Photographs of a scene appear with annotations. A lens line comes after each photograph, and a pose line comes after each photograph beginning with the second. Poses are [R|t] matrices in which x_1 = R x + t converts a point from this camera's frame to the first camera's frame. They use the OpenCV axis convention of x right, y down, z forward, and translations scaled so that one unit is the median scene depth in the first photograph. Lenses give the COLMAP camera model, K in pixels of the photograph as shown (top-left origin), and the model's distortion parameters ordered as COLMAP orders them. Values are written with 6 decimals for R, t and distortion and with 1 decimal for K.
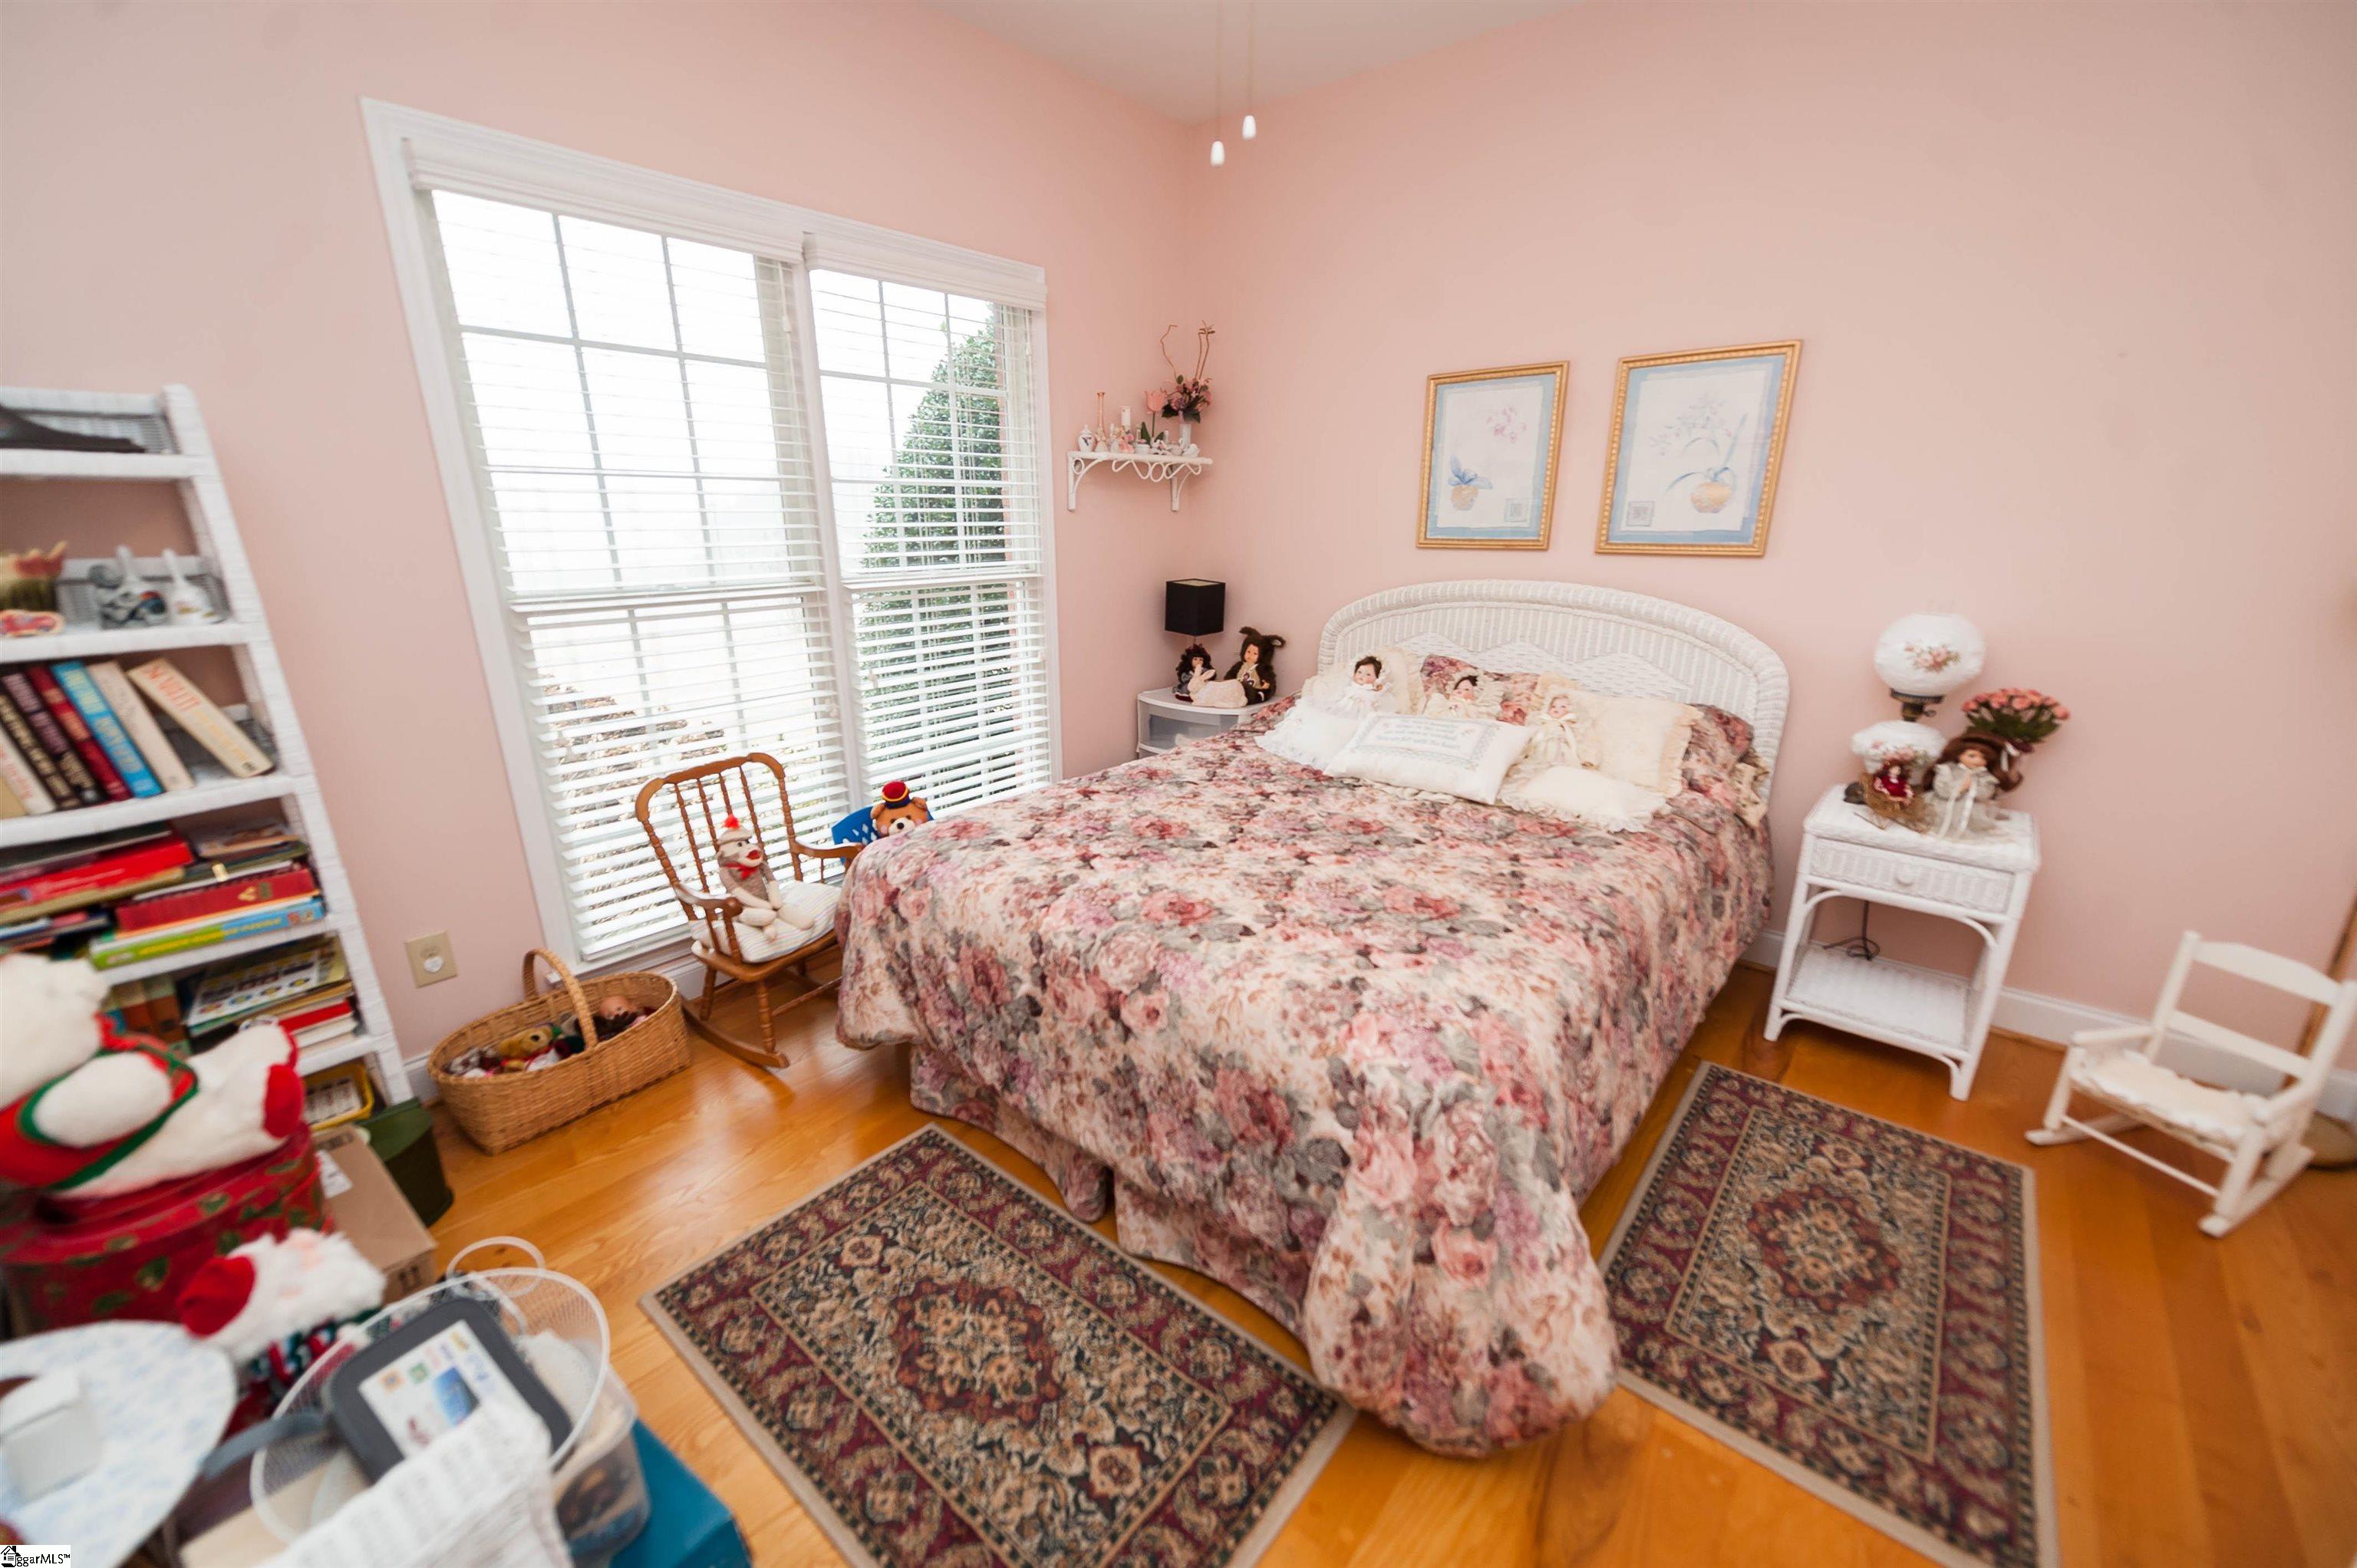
lens RADIAL K [[931.7, 0, 1183.9], [0, 931.7, 812.4], [0, 0, 1]] dist [0.009326, -0.000044]
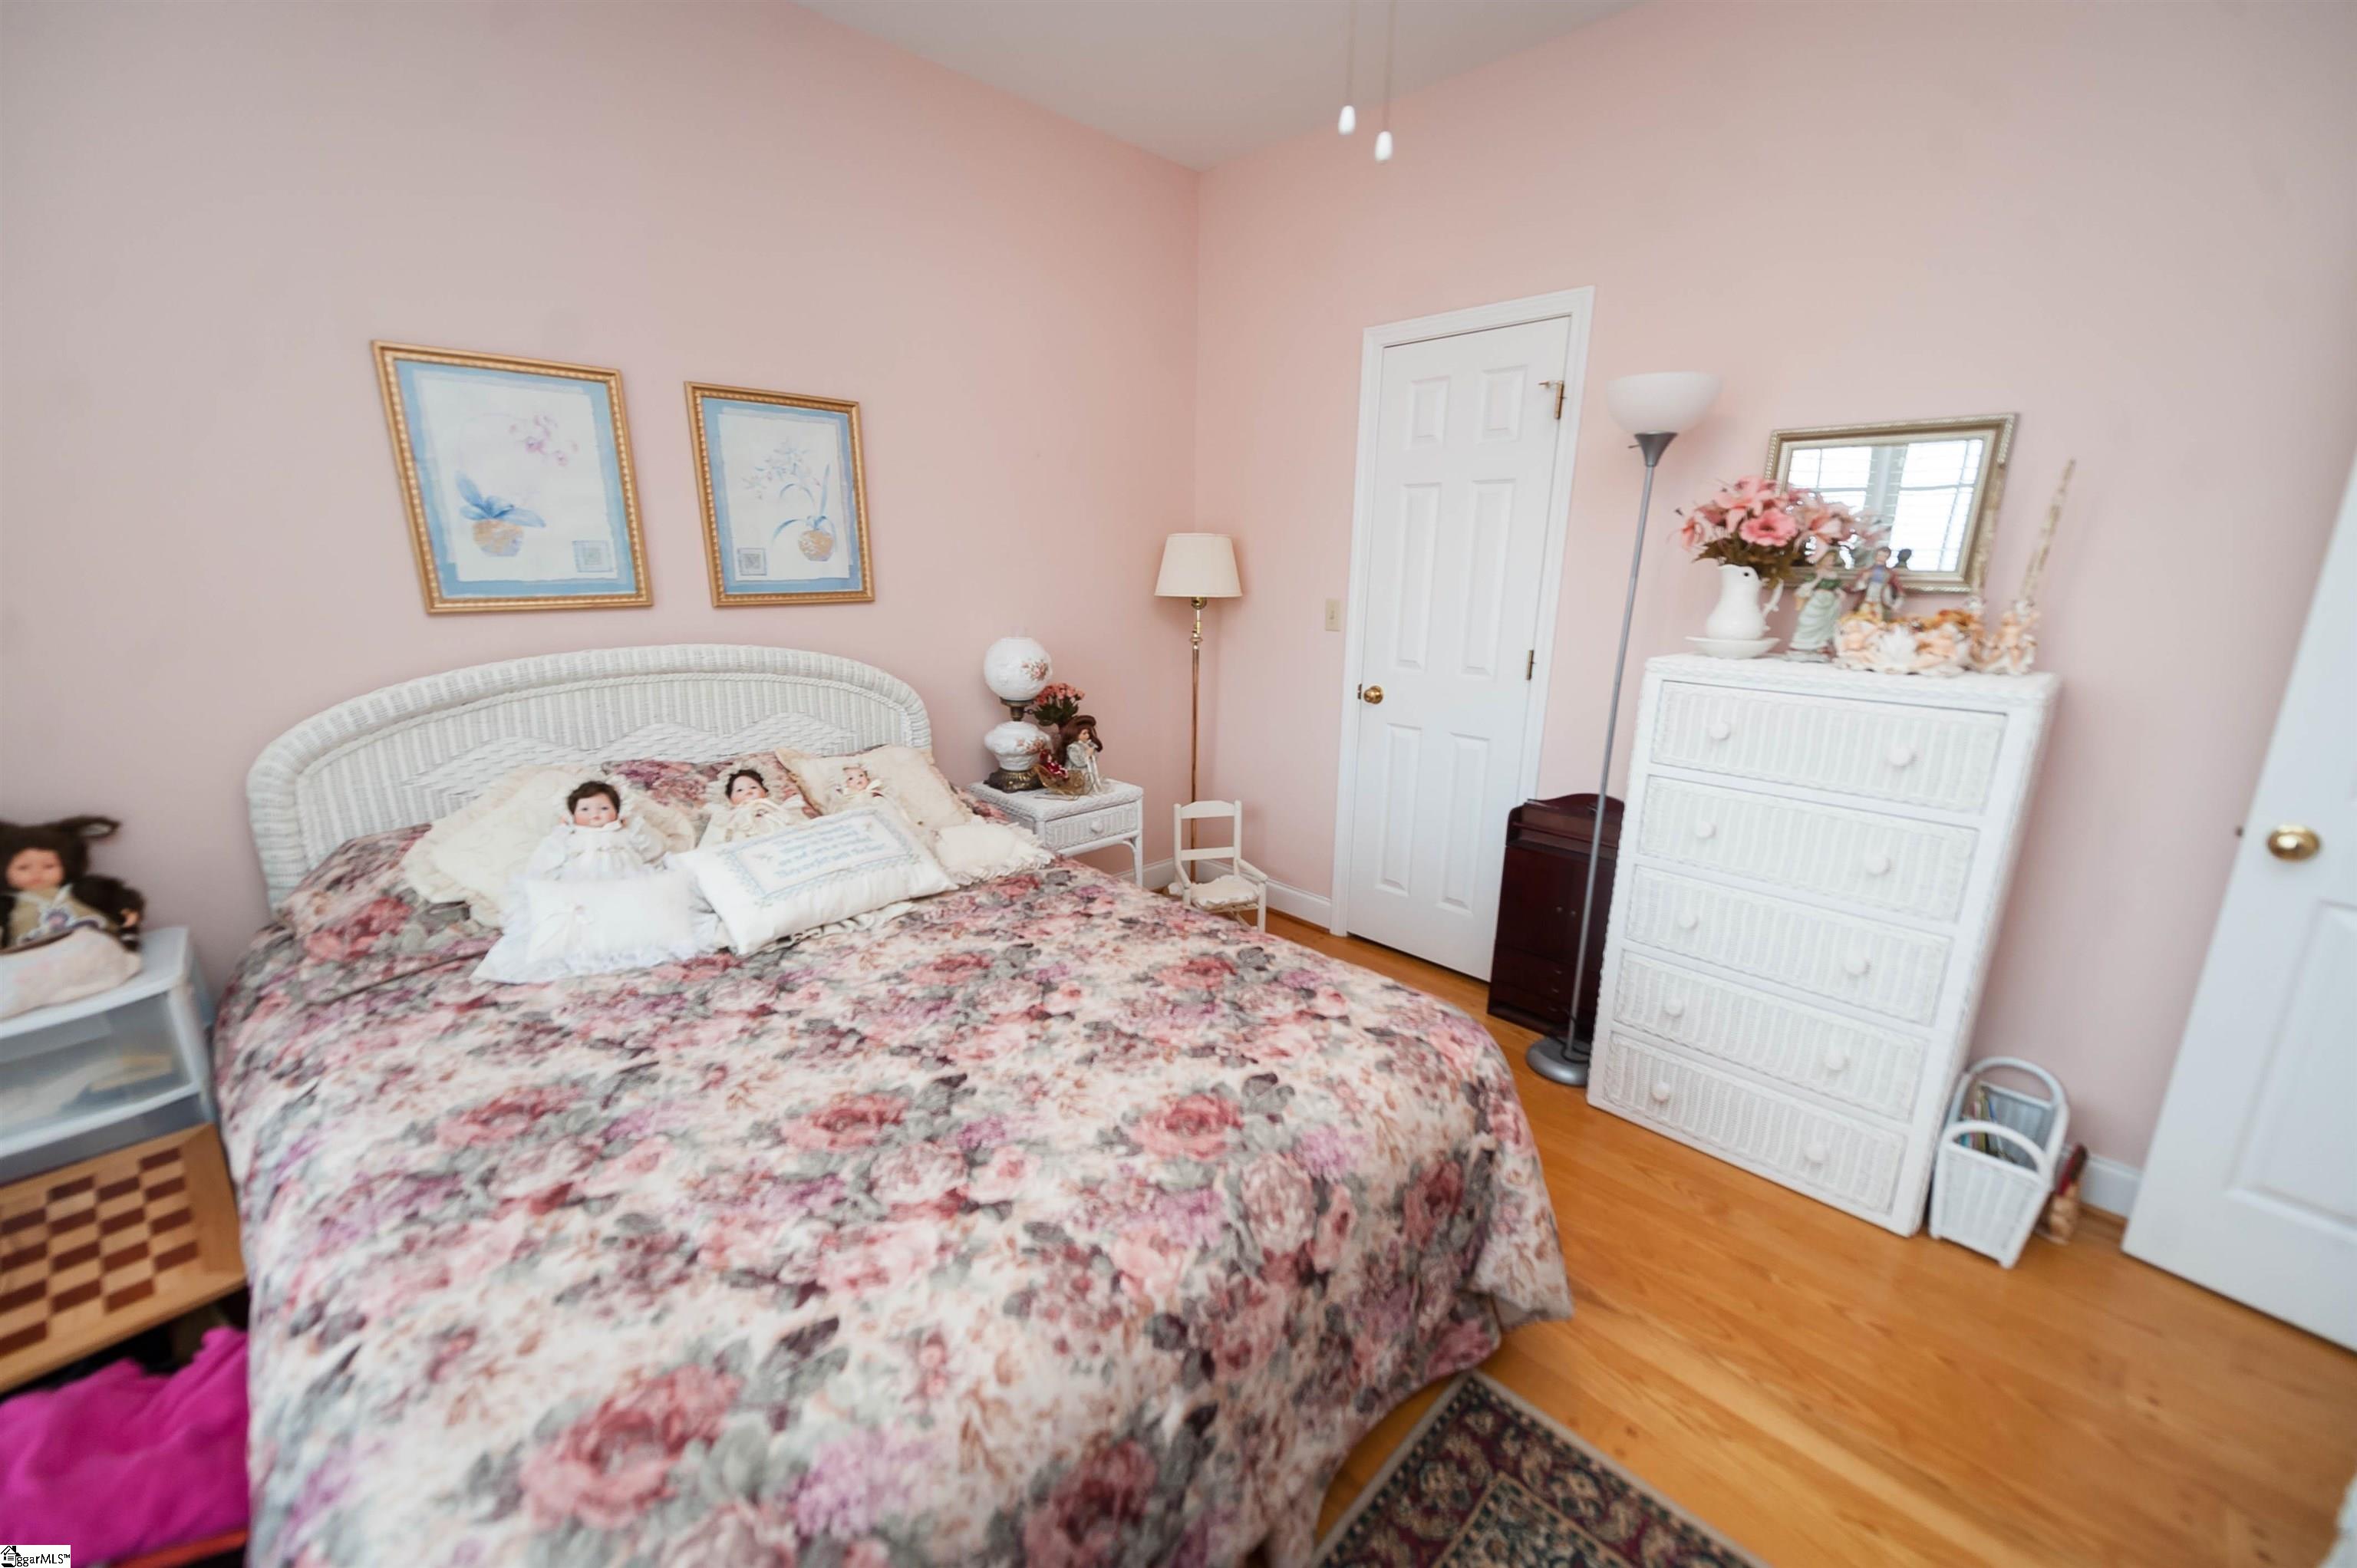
lens RADIAL K [[926.0, 0, 1184.3], [0, 926.0, 803.4], [0, 0, 1]] dist [0.004651, -0.000404]
pose [[0.088451, -0.261559, 0.961126, -0.498285], [0.295890, 0.928252, 0.225382, -0.228212], [-0.951118, 0.264452, 0.159497, 0.658729]]
